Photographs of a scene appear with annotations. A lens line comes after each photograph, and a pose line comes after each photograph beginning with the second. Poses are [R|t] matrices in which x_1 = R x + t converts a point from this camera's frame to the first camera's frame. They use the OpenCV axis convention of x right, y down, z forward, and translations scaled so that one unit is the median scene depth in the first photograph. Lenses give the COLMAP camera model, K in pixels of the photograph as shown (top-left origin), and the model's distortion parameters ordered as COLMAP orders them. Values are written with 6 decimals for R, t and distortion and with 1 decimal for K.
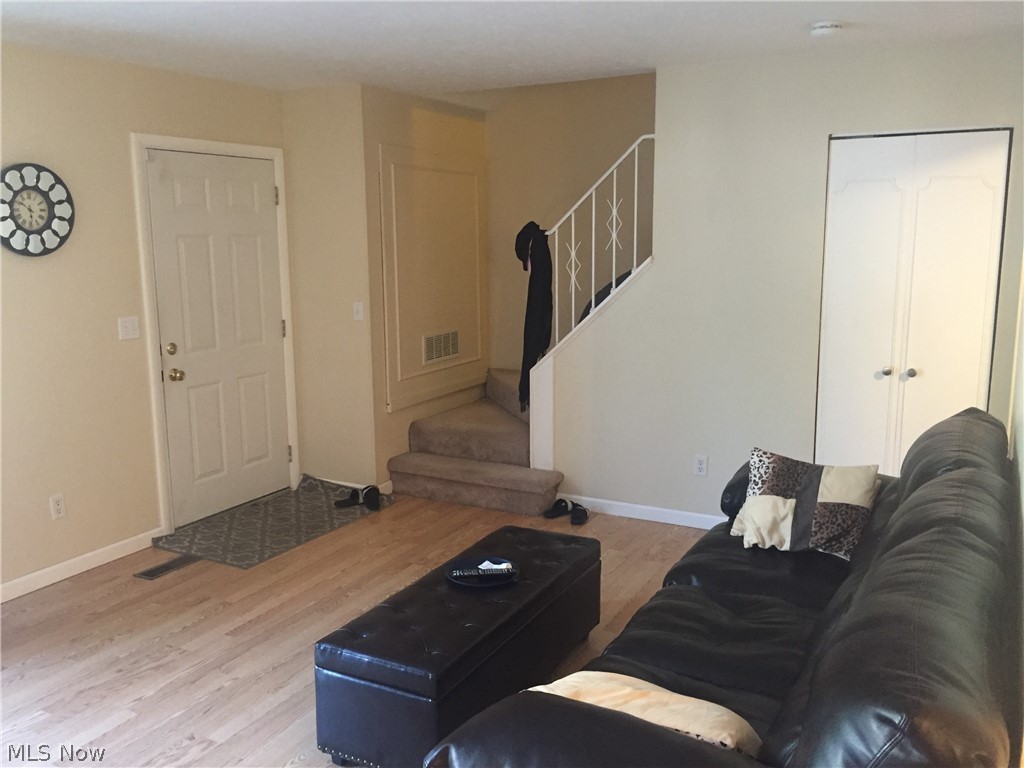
lens RADIAL K [[869.4, 0, 511.6], [0, 869.4, 380.8], [0, 0, 1]] dist [0.013146, -0.000144]
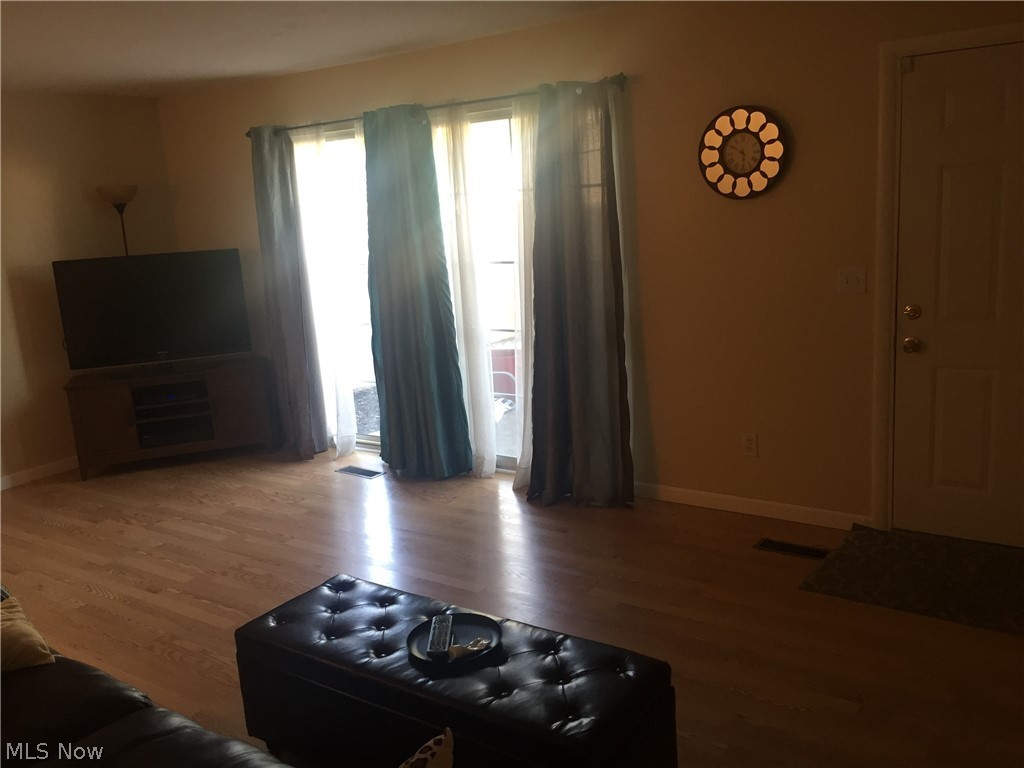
lens RADIAL K [[869.4, 0, 511.1], [0, 869.4, 387.9], [0, 0, 1]] dist [0.013146, -0.000144]
pose [[-0.114704, 0.232384, -0.965837, 0.513434], [-0.099042, 0.964735, 0.243881, -0.150480], [0.988450, 0.123632, -0.087643, 0.845482]]
